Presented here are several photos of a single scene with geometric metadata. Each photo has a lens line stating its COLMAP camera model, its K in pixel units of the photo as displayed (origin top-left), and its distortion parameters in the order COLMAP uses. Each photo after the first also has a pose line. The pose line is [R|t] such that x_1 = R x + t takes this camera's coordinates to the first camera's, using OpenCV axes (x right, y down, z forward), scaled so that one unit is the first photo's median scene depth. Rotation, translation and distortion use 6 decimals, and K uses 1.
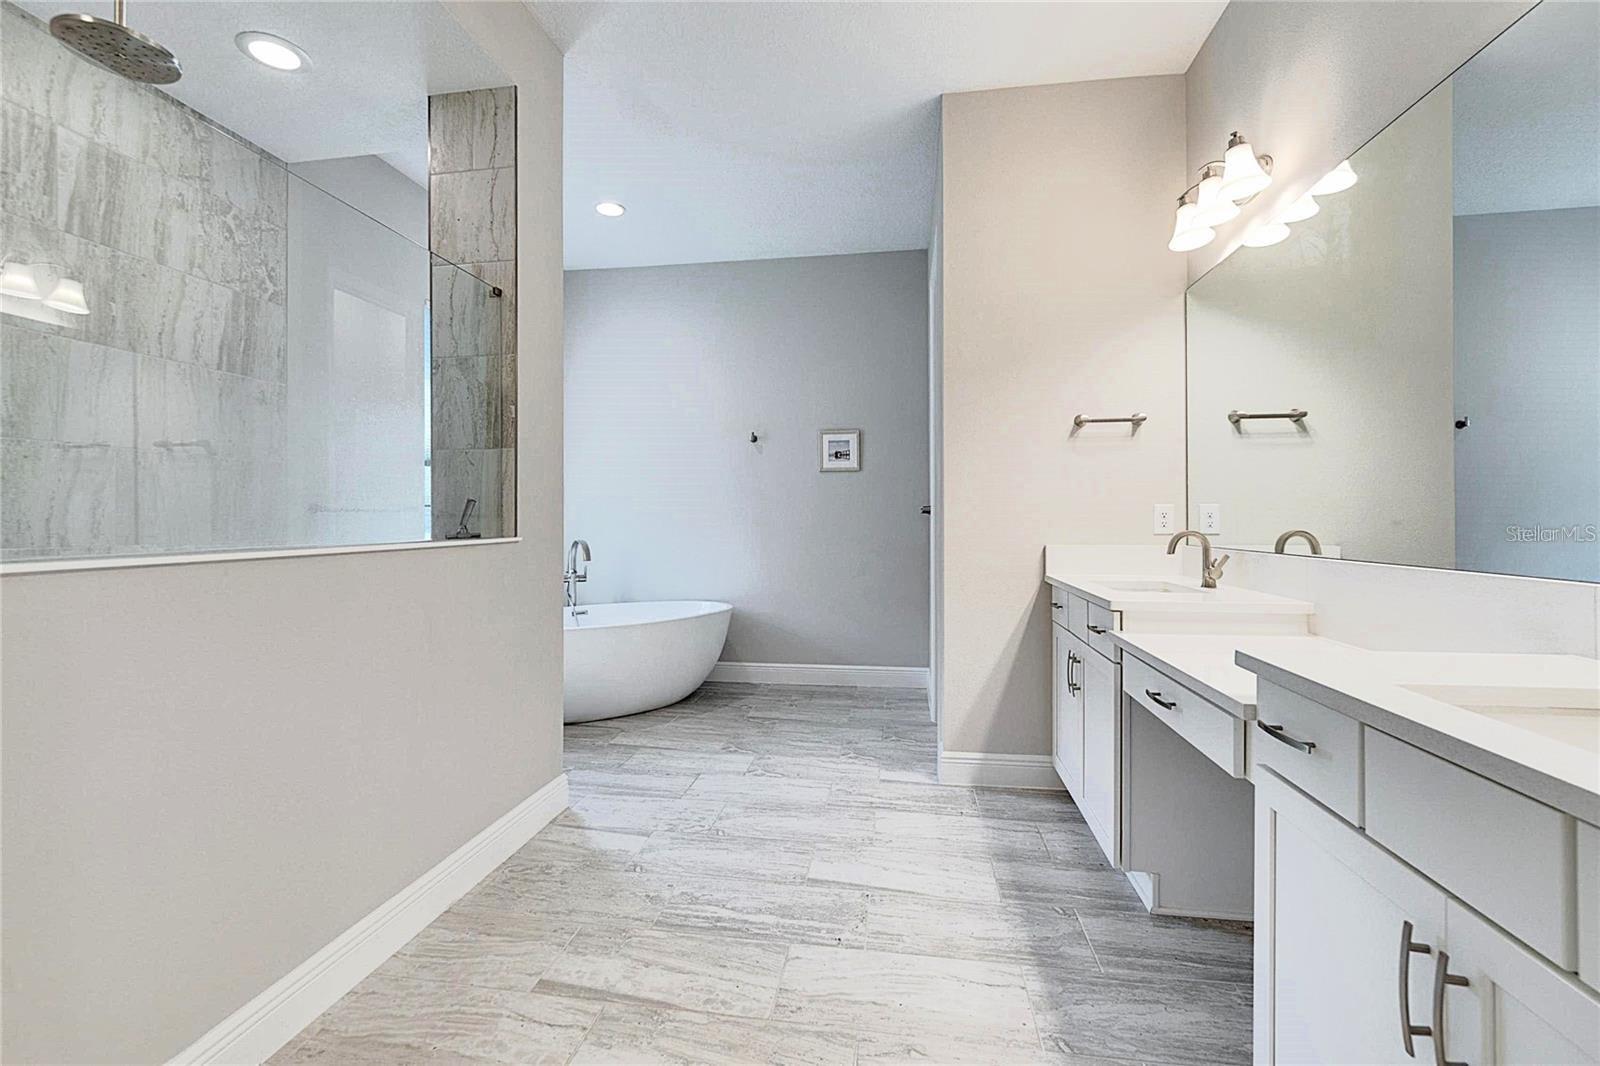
lens RADIAL K [[699.8, 0, 798.1], [0, 699.8, 524.1], [0, 0, 1]] dist [-0.004870, 0.000769]
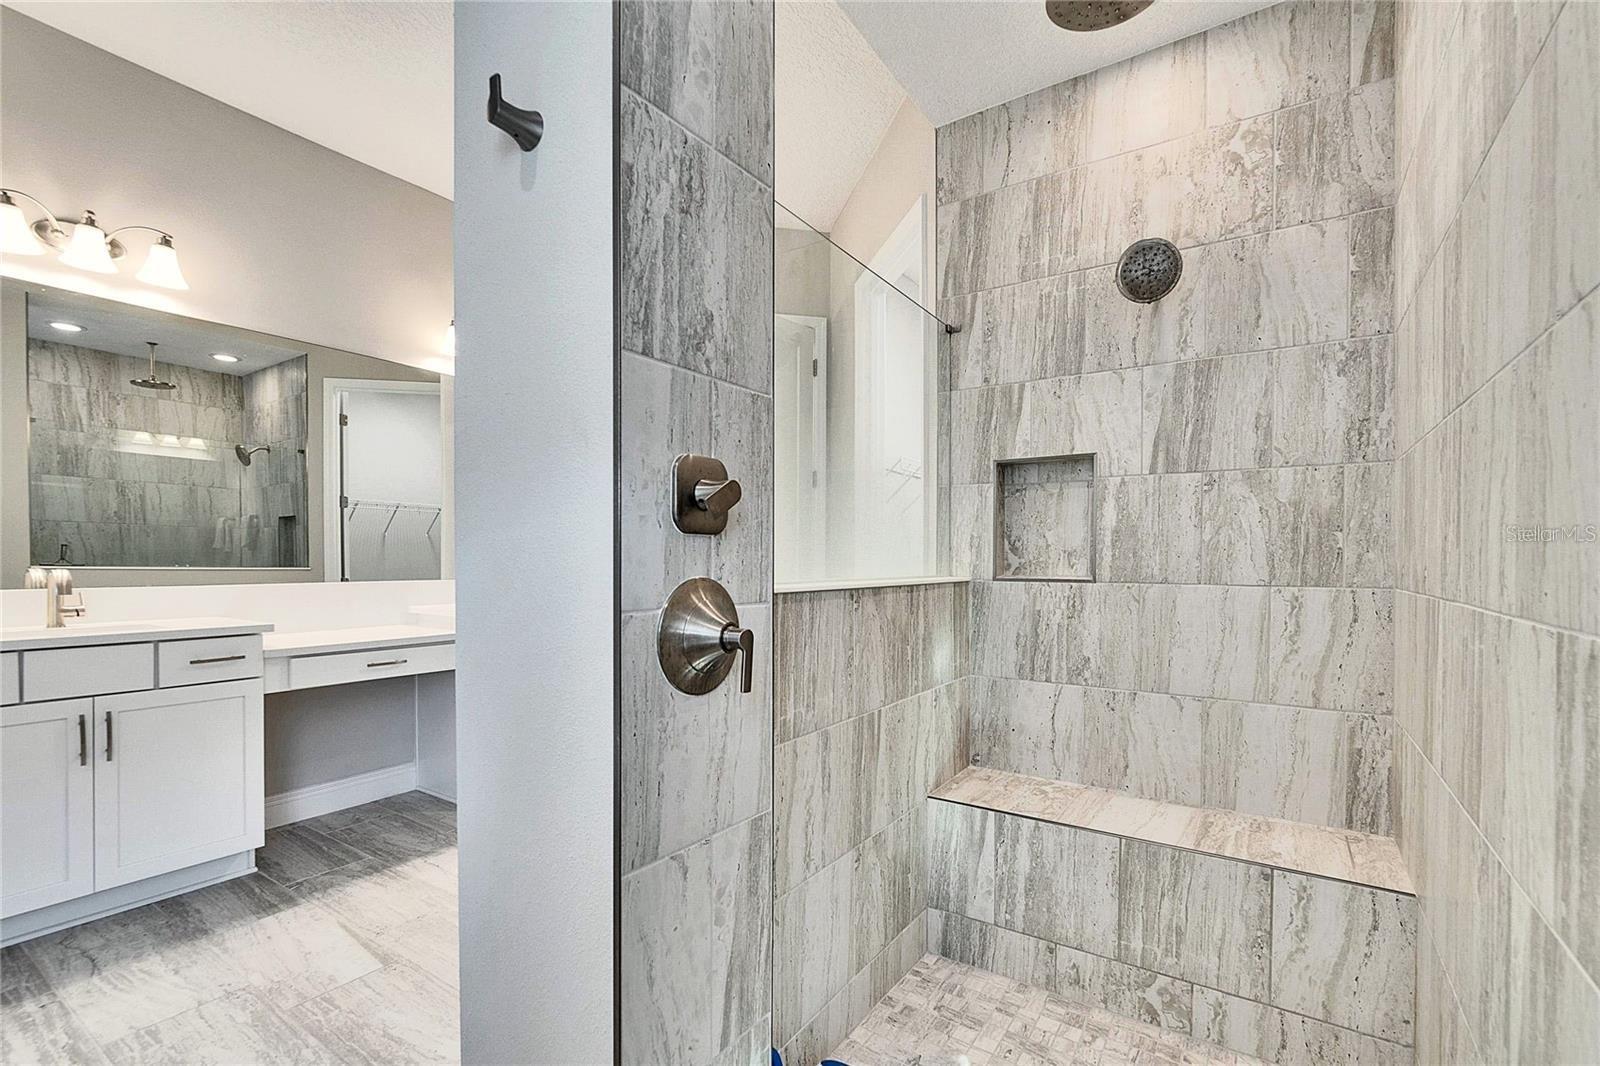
lens RADIAL K [[699.8, 0, 777.2], [0, 699.8, 571.2], [0, 0, 1]] dist [-0.004870, 0.000769]
pose [[-0.903854, -0.007817, 0.427770, -0.866099], [-0.001184, 0.999875, 0.015770, 0.001845], [-0.427840, 0.013747, -0.903750, 1.723584]]
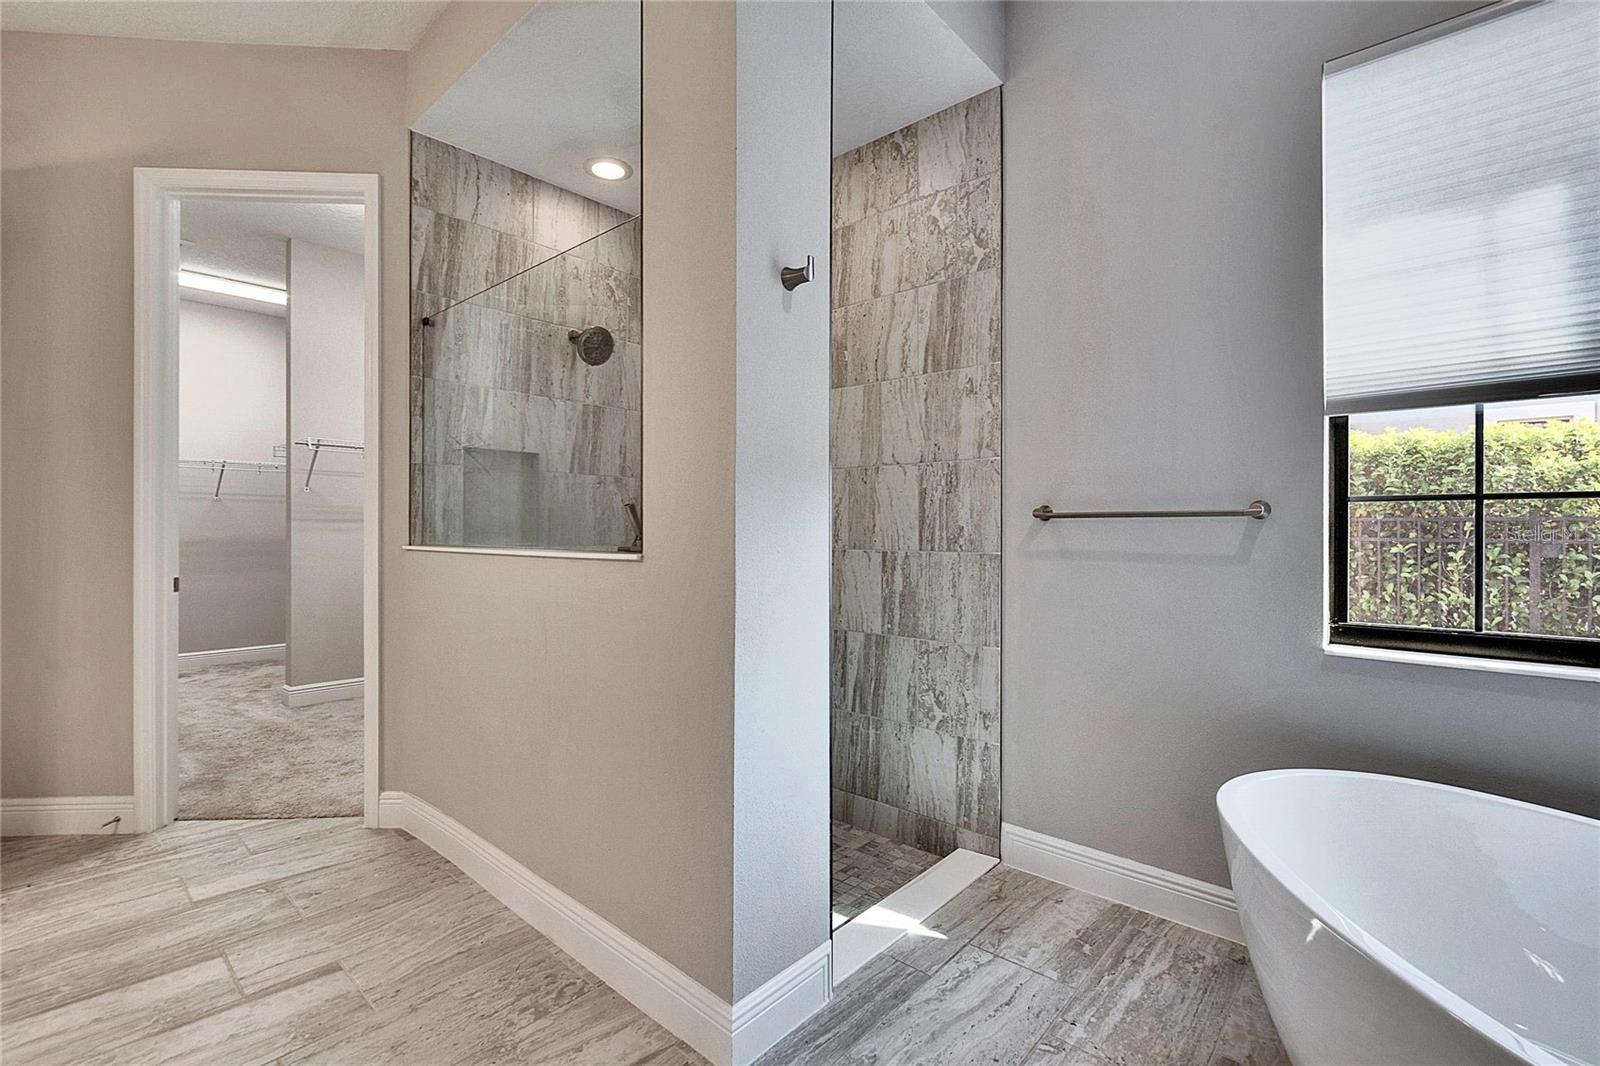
lens RADIAL K [[699.8, 0, 789.6], [0, 699.8, 532.6], [0, 0, 1]] dist [-0.004870, 0.000769]
pose [[-0.551372, 0.005914, -0.834239, 0.109918], [-0.006059, 0.999920, 0.011093, -0.013703], [0.834238, 0.011171, -0.551292, 1.817629]]
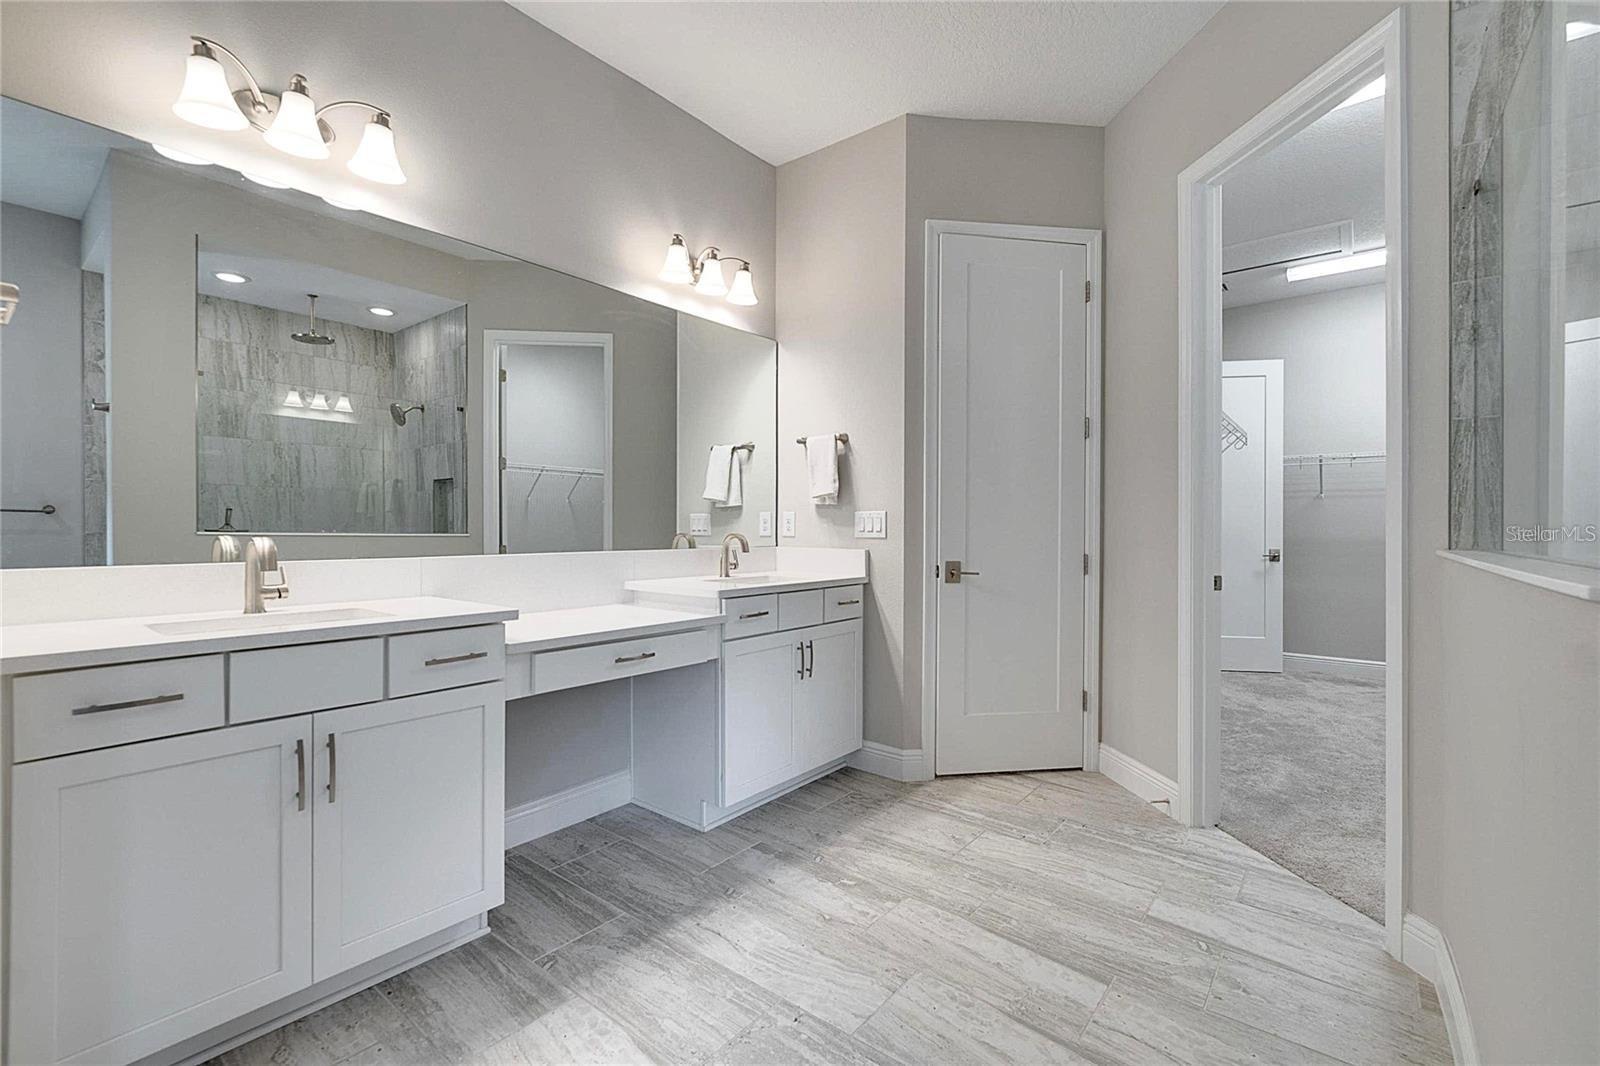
lens RADIAL K [[699.8, 0, 803.7], [0, 699.8, 529.5], [0, 0, 1]] dist [-0.004870, 0.000769]
pose [[-0.864444, -0.004023, 0.502713, -0.344381], [-0.002018, 0.999988, 0.004531, 0.003040], [-0.502725, 0.002902, -0.864441, 1.609806]]
